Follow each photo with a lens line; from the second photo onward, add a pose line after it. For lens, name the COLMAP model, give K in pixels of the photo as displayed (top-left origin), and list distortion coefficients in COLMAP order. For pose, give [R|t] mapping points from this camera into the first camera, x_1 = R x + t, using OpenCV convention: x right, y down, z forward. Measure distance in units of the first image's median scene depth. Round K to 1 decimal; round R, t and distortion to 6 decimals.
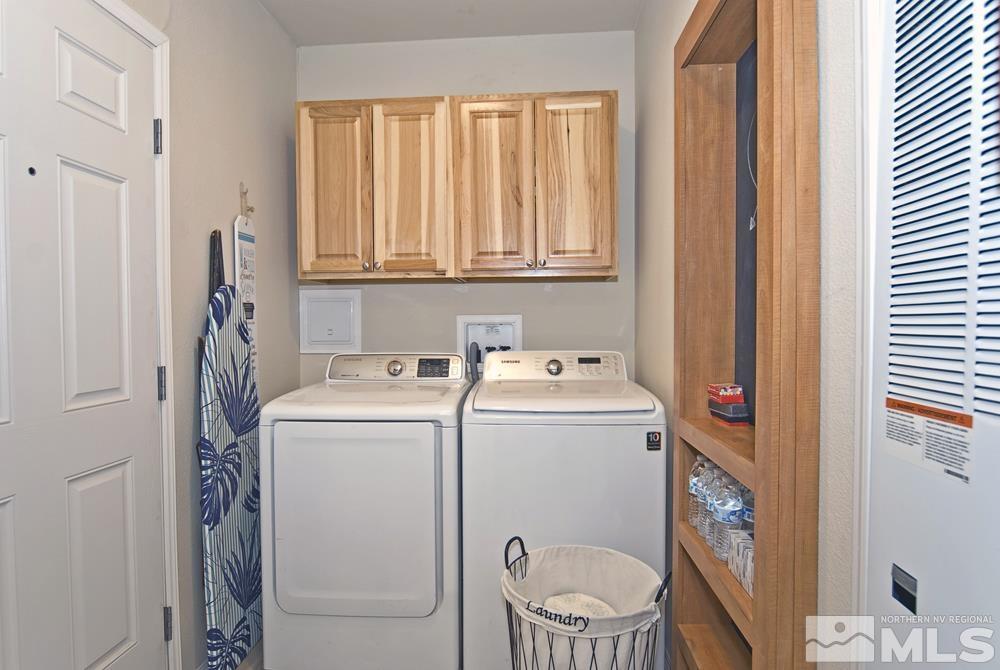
lens RADIAL K [[533.8, 0, 497.9], [0, 533.8, 335.4], [0, 0, 1]] dist [-0.008835, -0.002283]
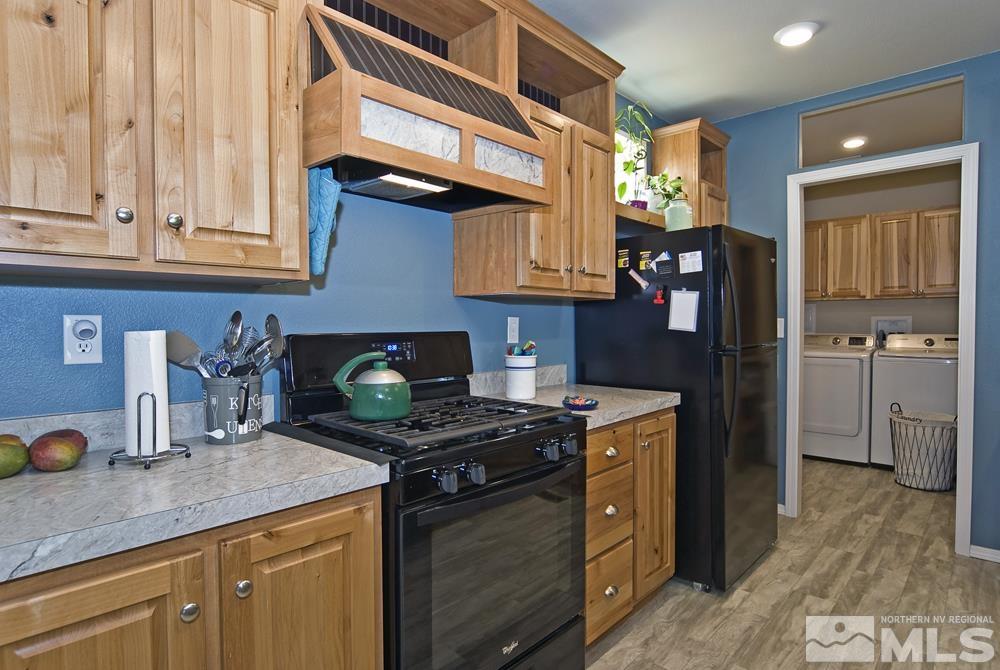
lens RADIAL K [[533.8, 0, 497.9], [0, 533.8, 335.4], [0, 0, 1]] dist [-0.008835, -0.002283]
pose [[0.771190, 0.019067, -0.636319, 0.125946], [-0.014977, 0.999818, 0.011808, 0.035898], [0.636429, 0.000423, 0.771335, -1.601785]]
